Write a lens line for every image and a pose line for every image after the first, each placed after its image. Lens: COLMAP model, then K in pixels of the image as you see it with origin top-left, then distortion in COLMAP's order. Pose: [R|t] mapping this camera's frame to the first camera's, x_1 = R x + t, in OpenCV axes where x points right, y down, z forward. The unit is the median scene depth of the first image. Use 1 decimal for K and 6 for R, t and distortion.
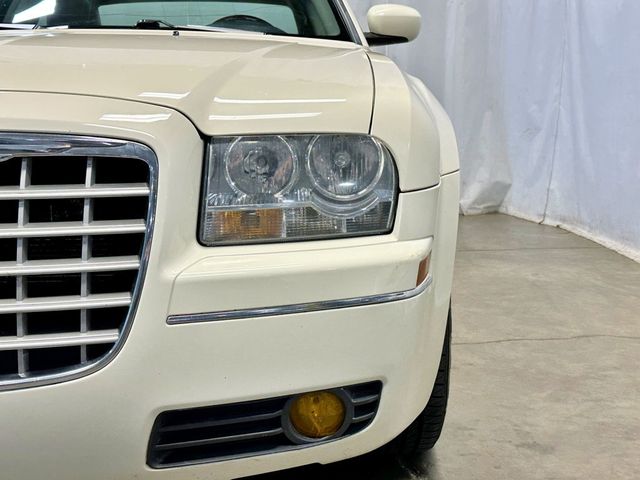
lens RADIAL K [[832.3, 0, 320.0], [0, 832.3, 240.0], [0, 0, 1]] dist [0.116330, -0.092216]
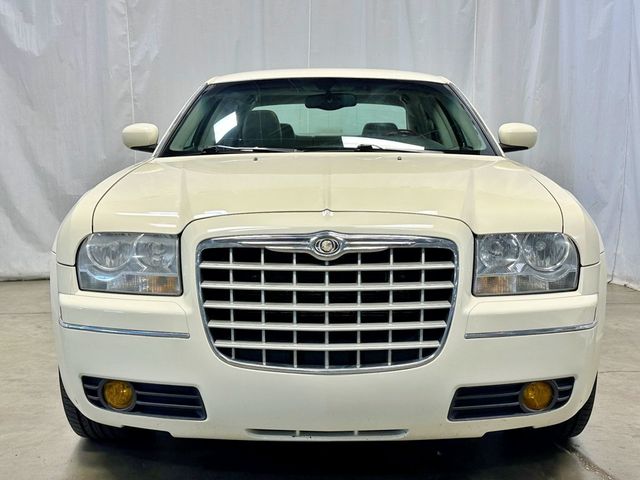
lens RADIAL K [[812.0, 0, 320.0], [0, 812.0, 240.0], [0, 0, 1]] dist [0.254560, -0.680898]
pose [[0.999105, 0.006988, -0.041706, -0.379882], [-0.009752, 0.997743, -0.066440, 0.006524], [0.041147, 0.066788, 0.996918, -0.735494]]
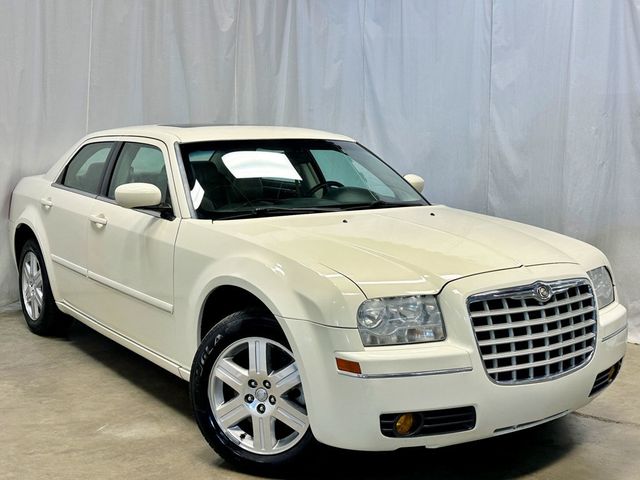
lens RADIAL K [[832.3, 0, 320.0], [0, 832.3, 240.0], [0, 0, 1]] dist [0.116330, -0.092216]
pose [[0.831238, -0.062608, 0.552380, -2.238847], [0.095955, 0.994883, -0.031634, -0.217028], [-0.547573, 0.079299, 0.832992, -0.781439]]
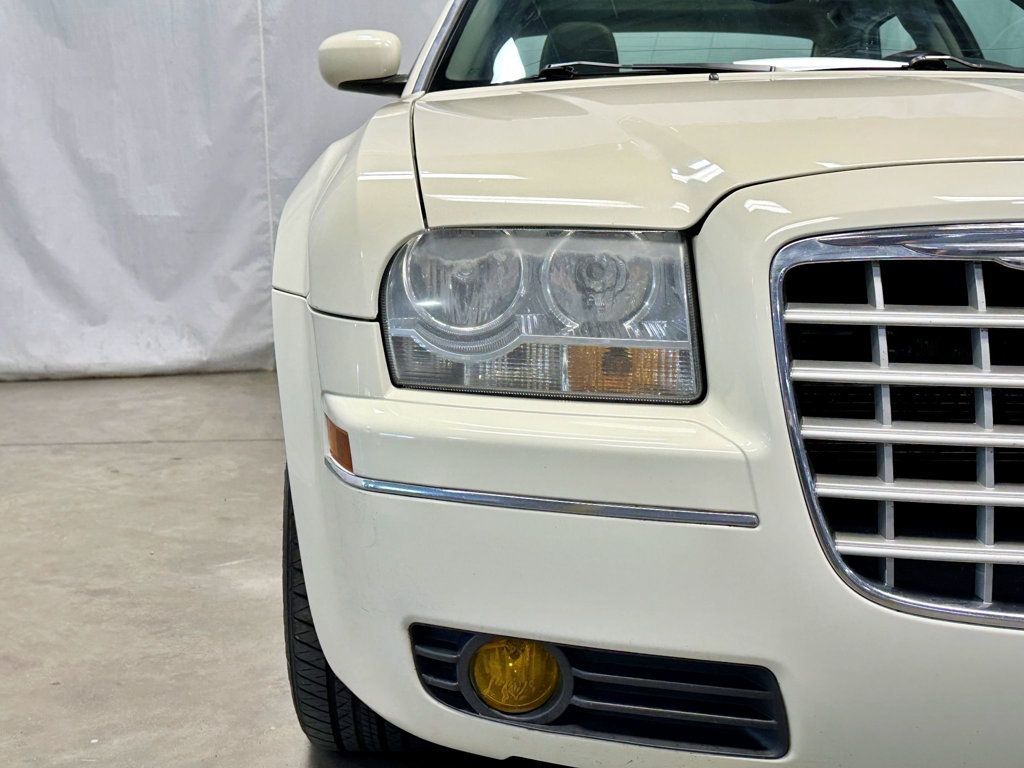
lens RADIAL K [[1331.7, 0, 512.0], [0, 1331.7, 384.0], [0, 0, 1]] dist [0.116330, -0.092216]
pose [[0.999797, 0.013152, -0.015279, -0.853722], [-0.013488, 0.999665, -0.022101, 0.020780], [0.014983, 0.022303, 0.999639, -0.028784]]
